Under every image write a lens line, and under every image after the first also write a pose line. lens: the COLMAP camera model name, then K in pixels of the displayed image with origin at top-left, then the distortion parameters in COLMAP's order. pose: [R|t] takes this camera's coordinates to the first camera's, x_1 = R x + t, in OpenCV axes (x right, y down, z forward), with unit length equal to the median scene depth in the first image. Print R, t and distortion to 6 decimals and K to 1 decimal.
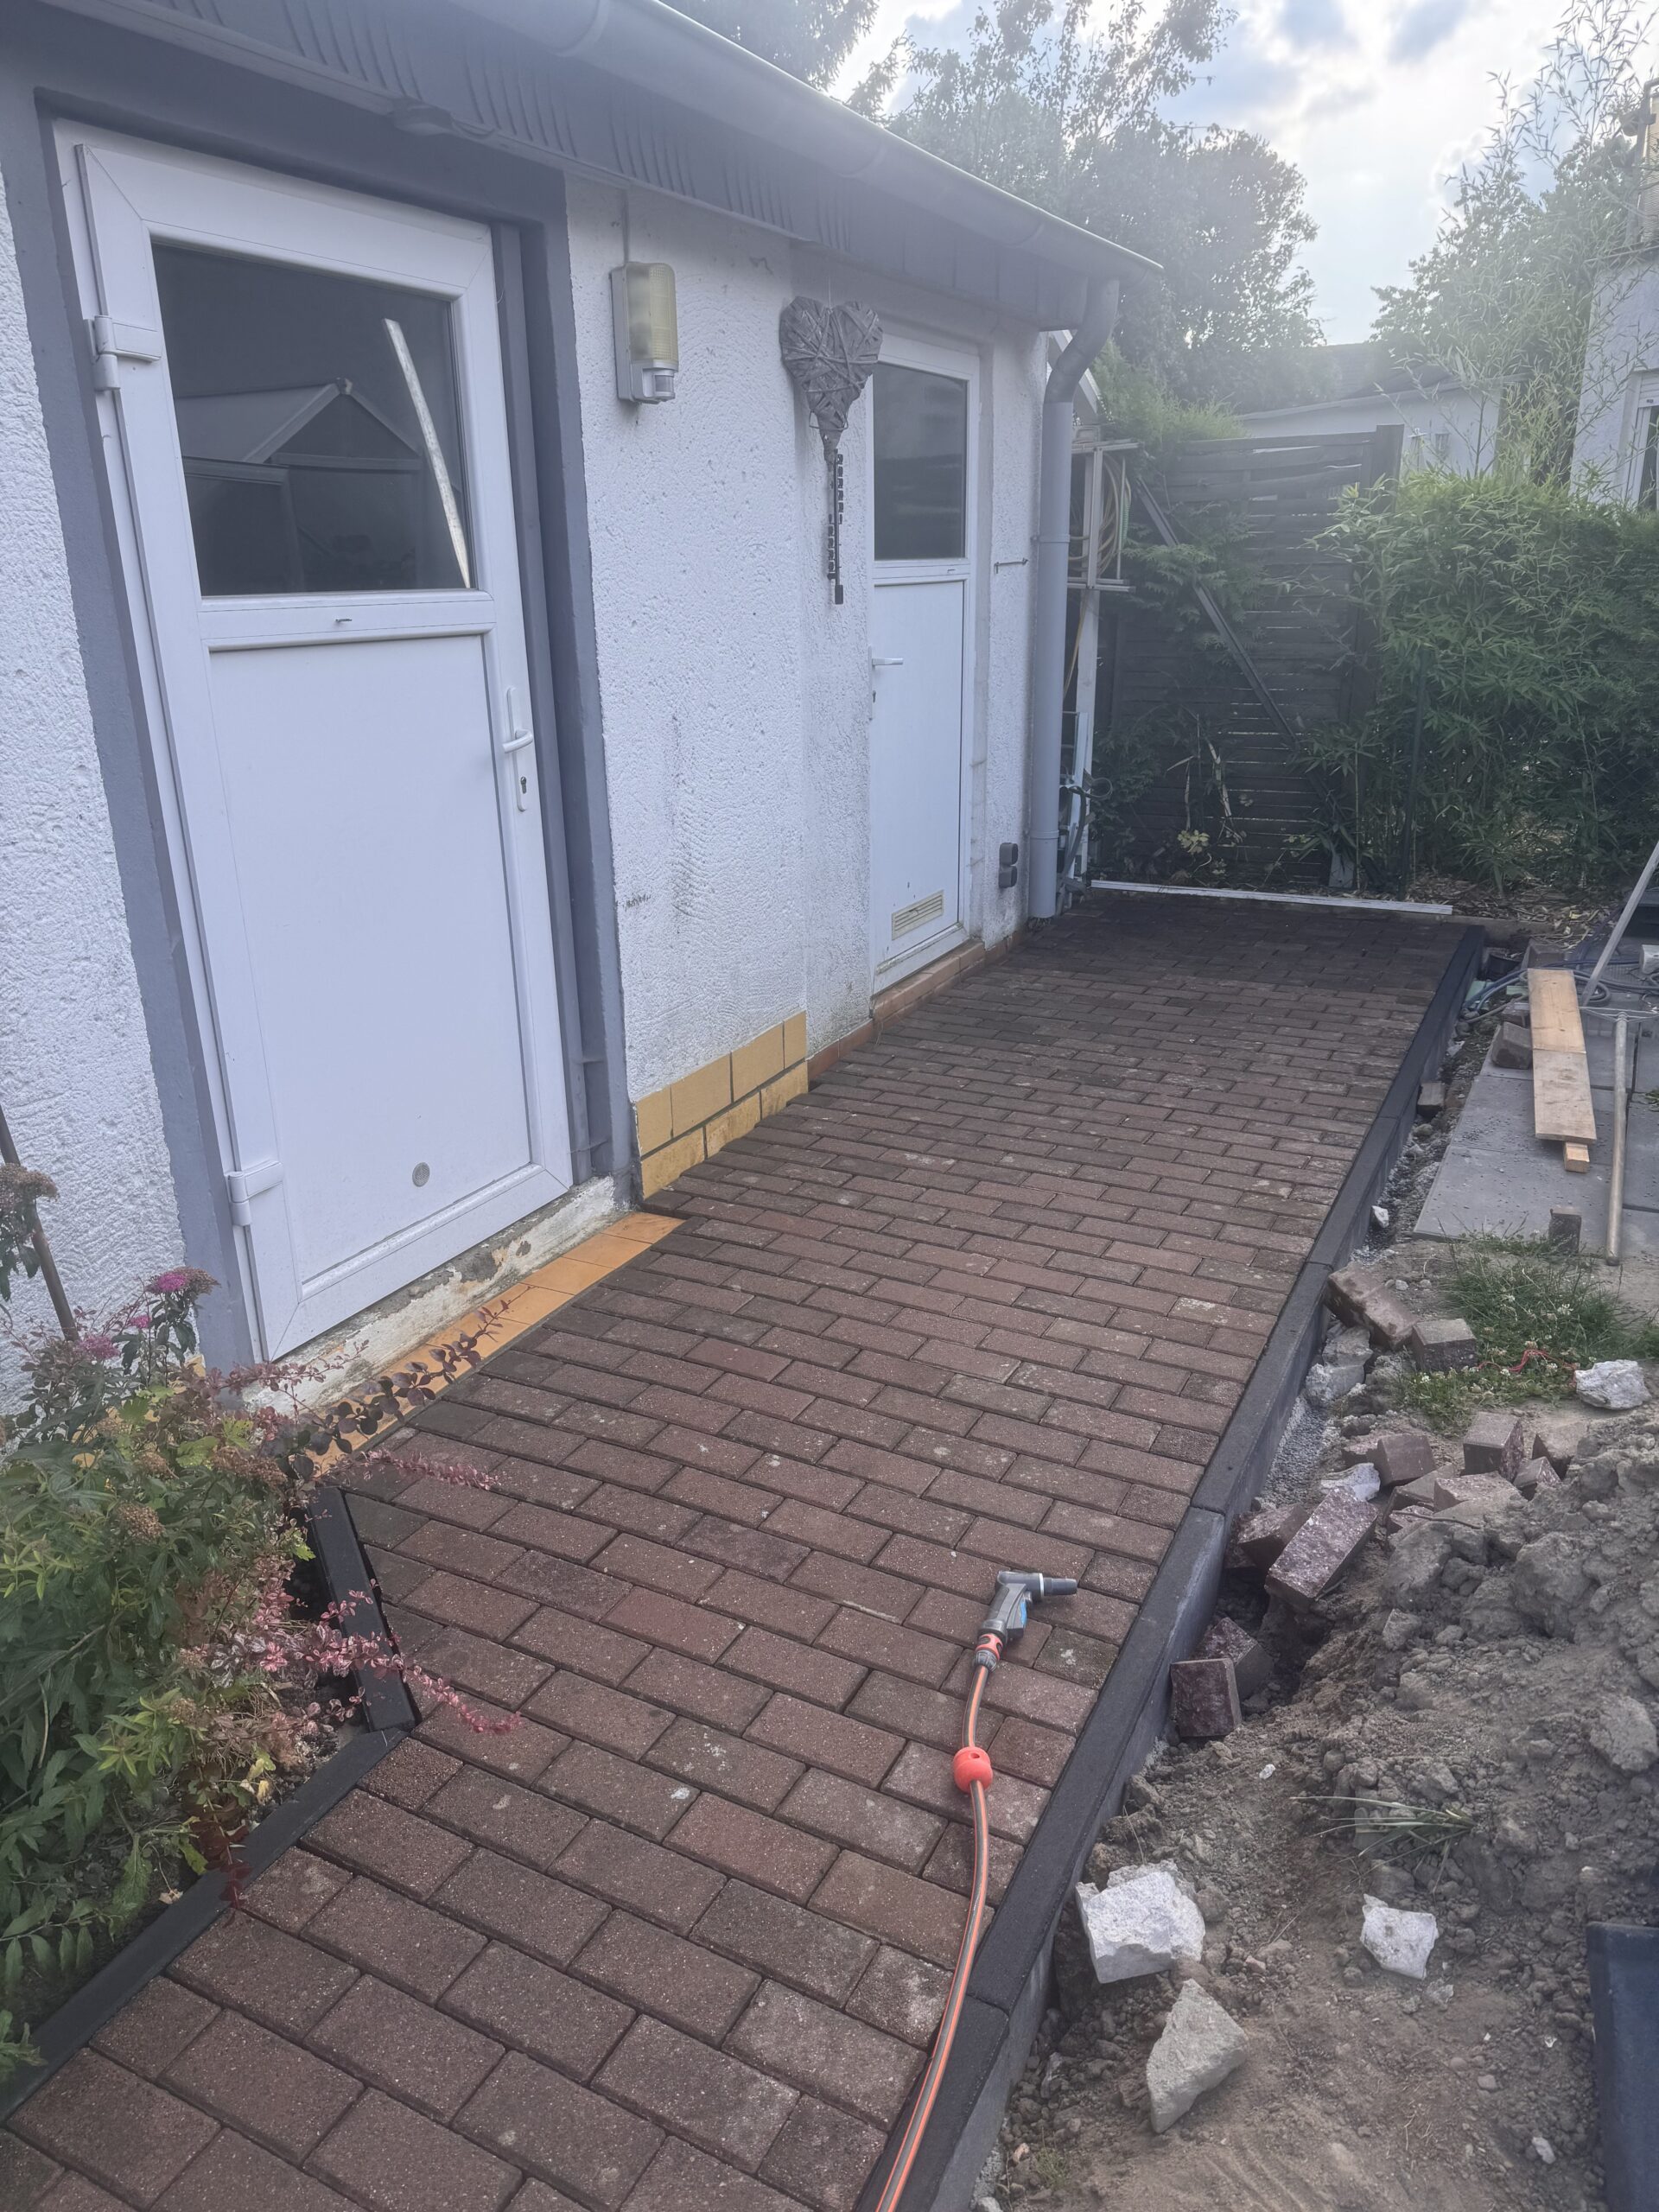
lens RADIAL K [[1555.4, 0, 829.7], [0, 1555.4, 1099.3], [0, 0, 1]] dist [0.041528, -0.040360]
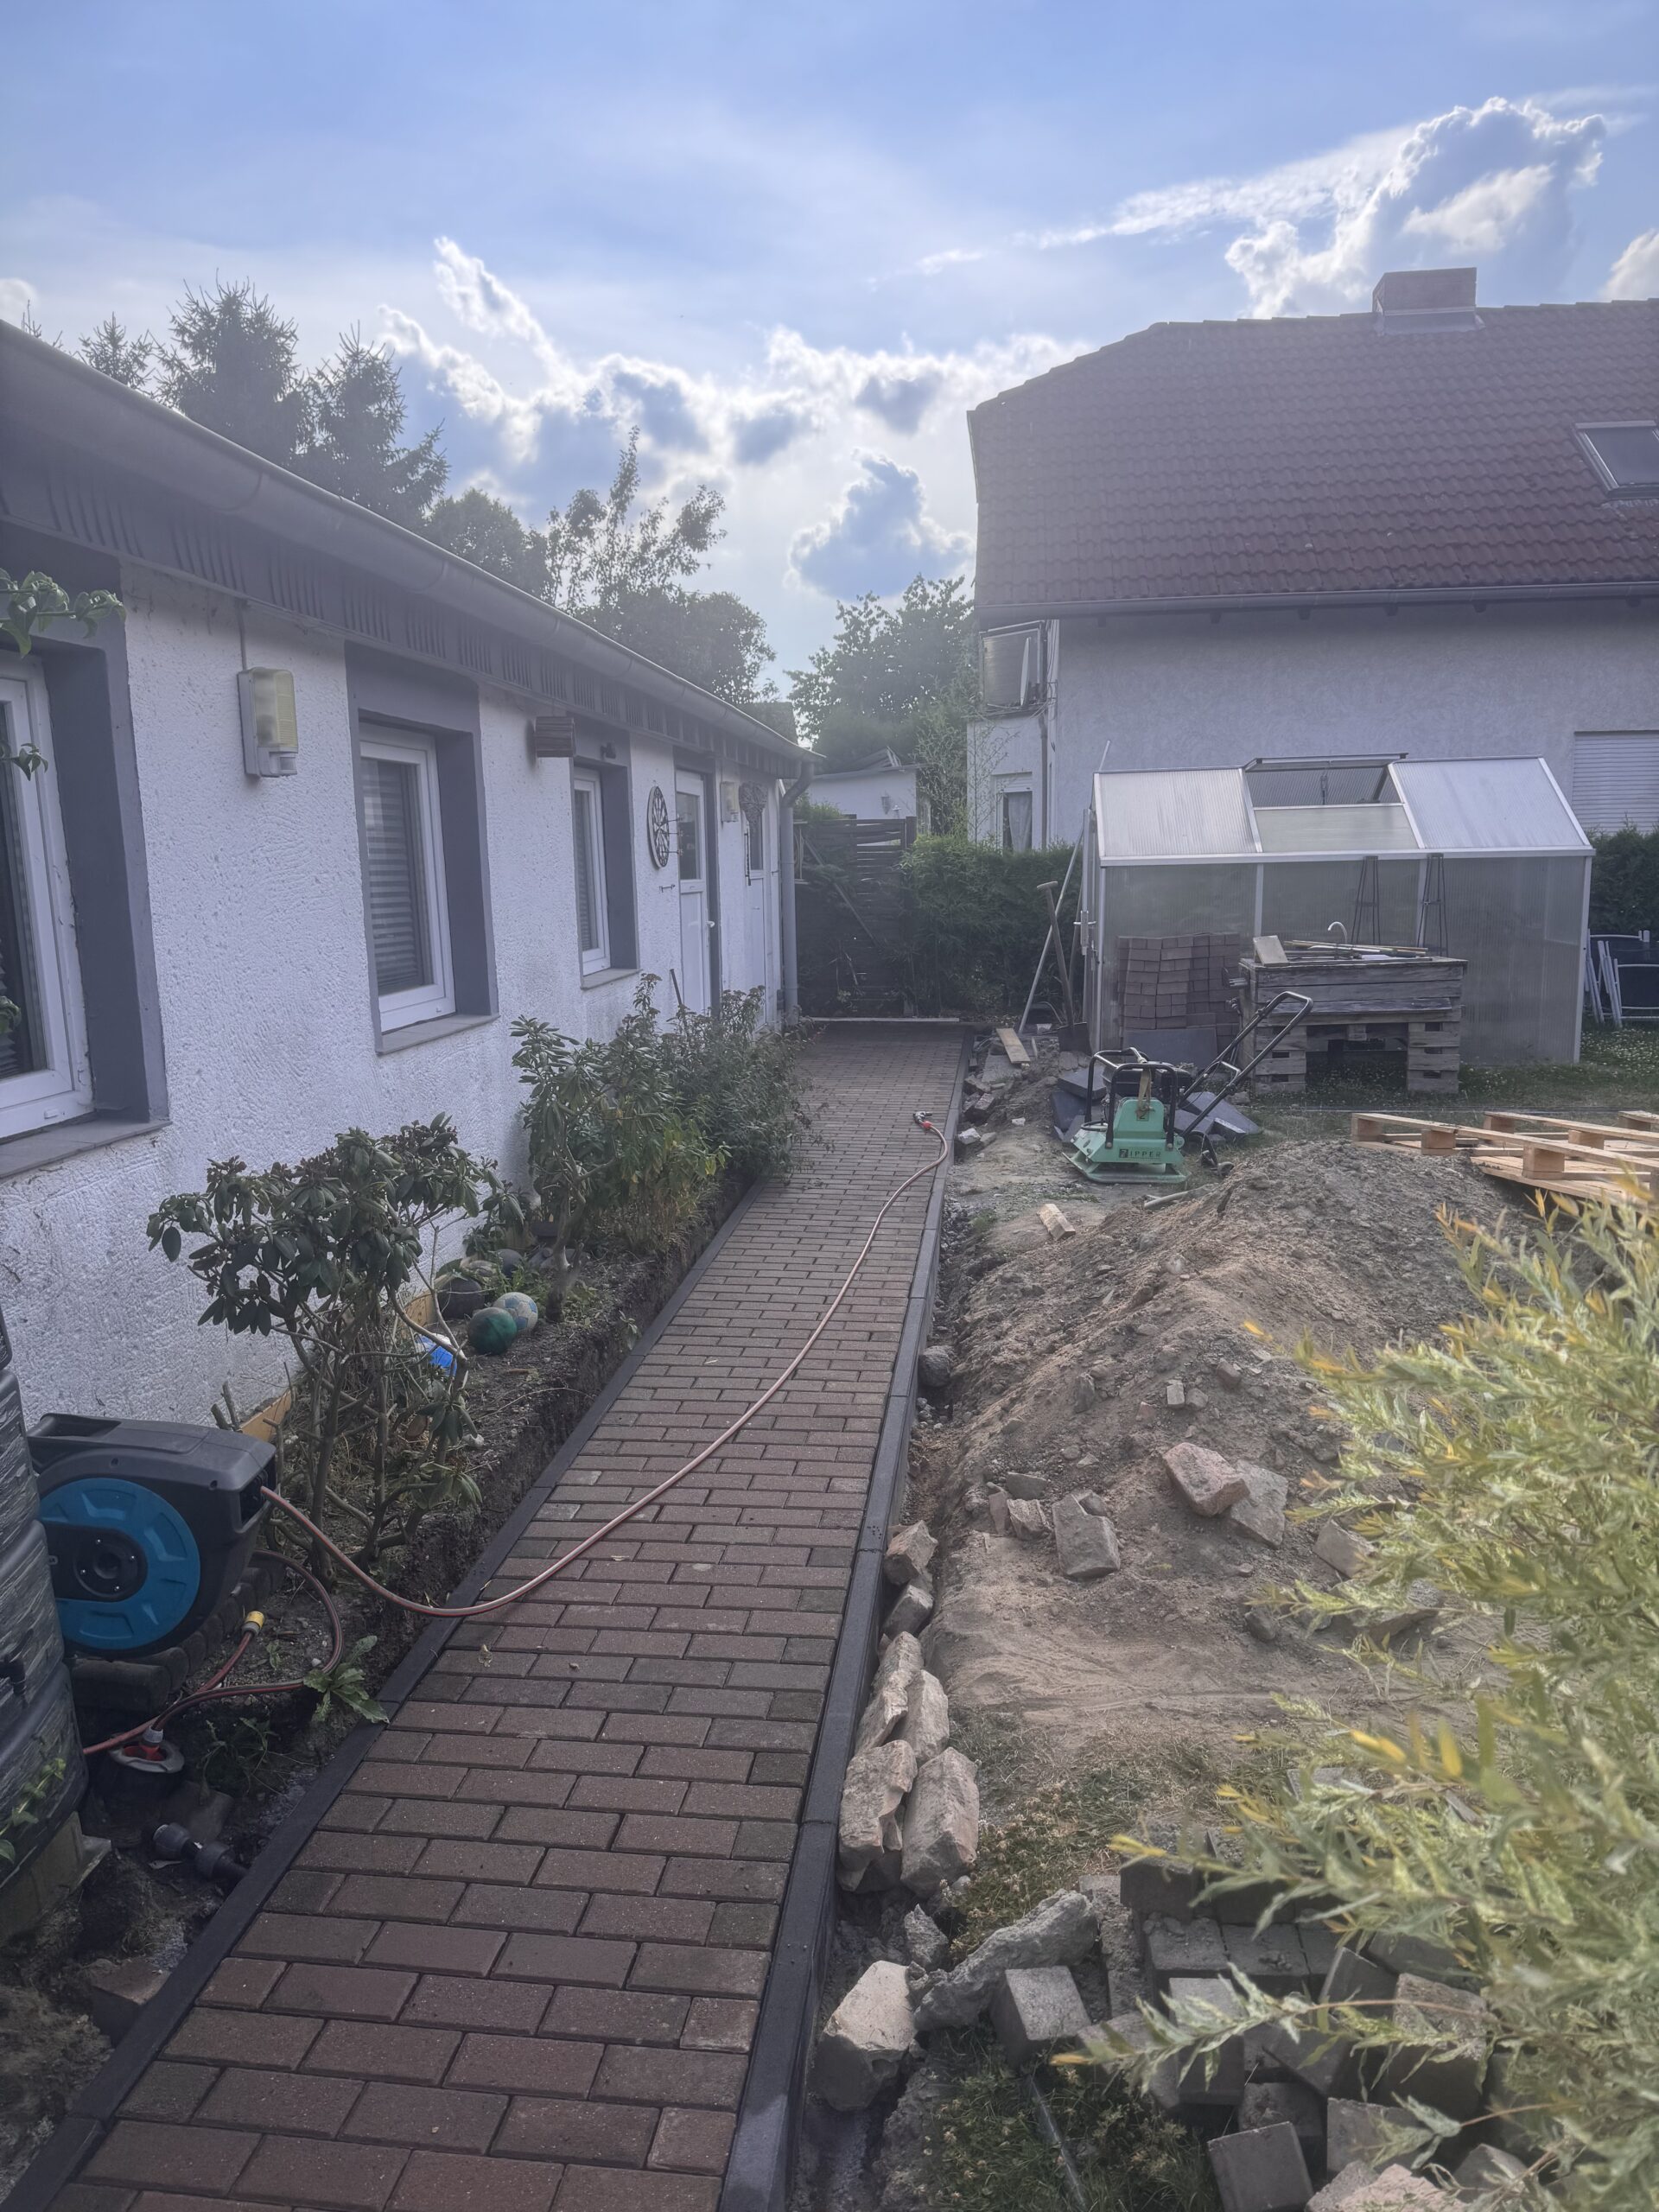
lens RADIAL K [[1555.4, 0, 821.2], [0, 1555.4, 1116.0], [0, 0, 1]] dist [0.041528, -0.040360]
pose [[0.939821, -0.040580, 0.339248, -0.186950], [0.098241, 0.983087, -0.154562, 0.114936], [-0.327238, 0.178589, 0.927912, -0.334397]]
